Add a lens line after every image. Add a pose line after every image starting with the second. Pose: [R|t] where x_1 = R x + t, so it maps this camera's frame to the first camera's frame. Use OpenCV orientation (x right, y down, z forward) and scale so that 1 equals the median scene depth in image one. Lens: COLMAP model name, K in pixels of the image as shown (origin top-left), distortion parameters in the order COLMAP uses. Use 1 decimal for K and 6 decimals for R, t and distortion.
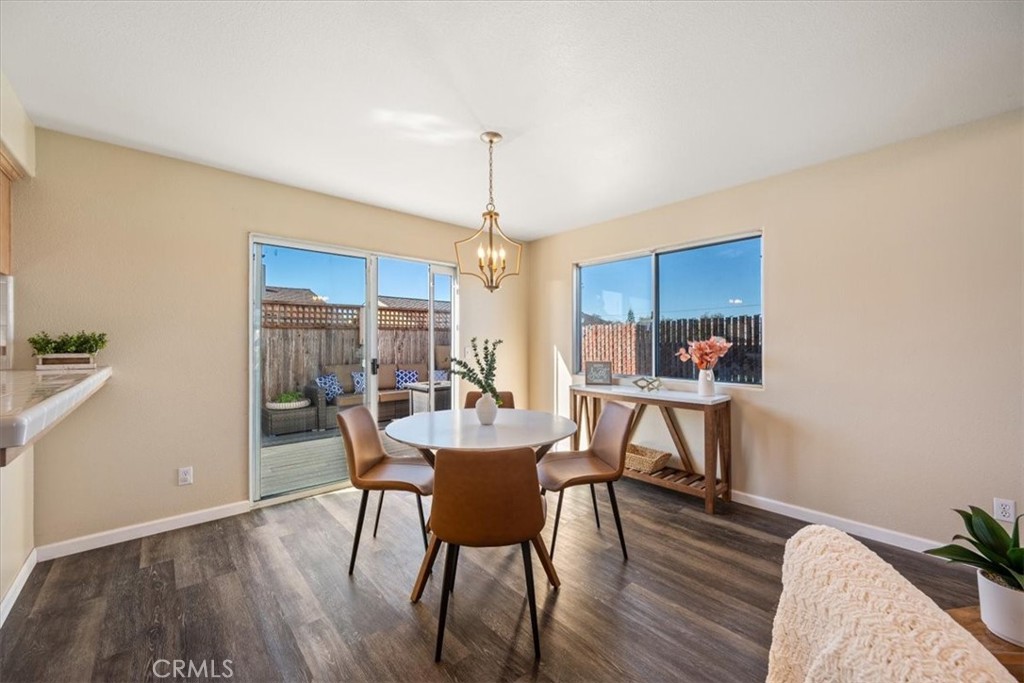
lens RADIAL K [[398.1, 0, 514.2], [0, 398.1, 341.9], [0, 0, 1]] dist [-0.002228, -0.000463]
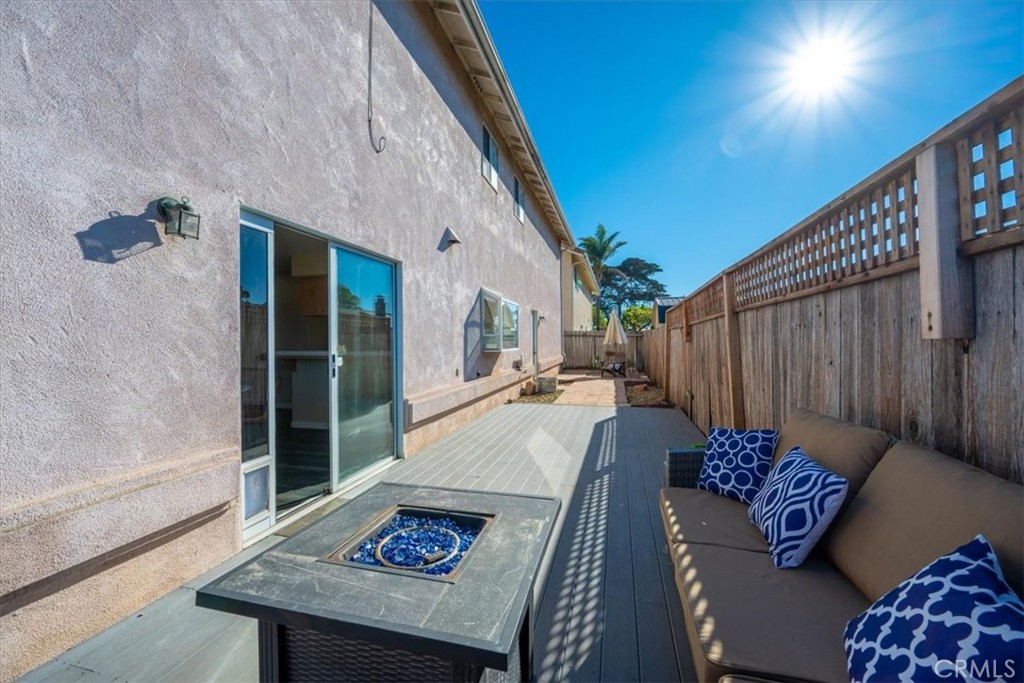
lens RADIAL K [[398.1, 0, 514.2], [0, 398.1, 341.9], [0, 0, 1]] dist [-0.002228, -0.000463]
pose [[-0.834988, 0.007904, -0.550212, -0.114637], [0.006312, 0.999969, 0.004786, 0.005132], [0.550232, 0.000523, -0.835012, 1.109322]]
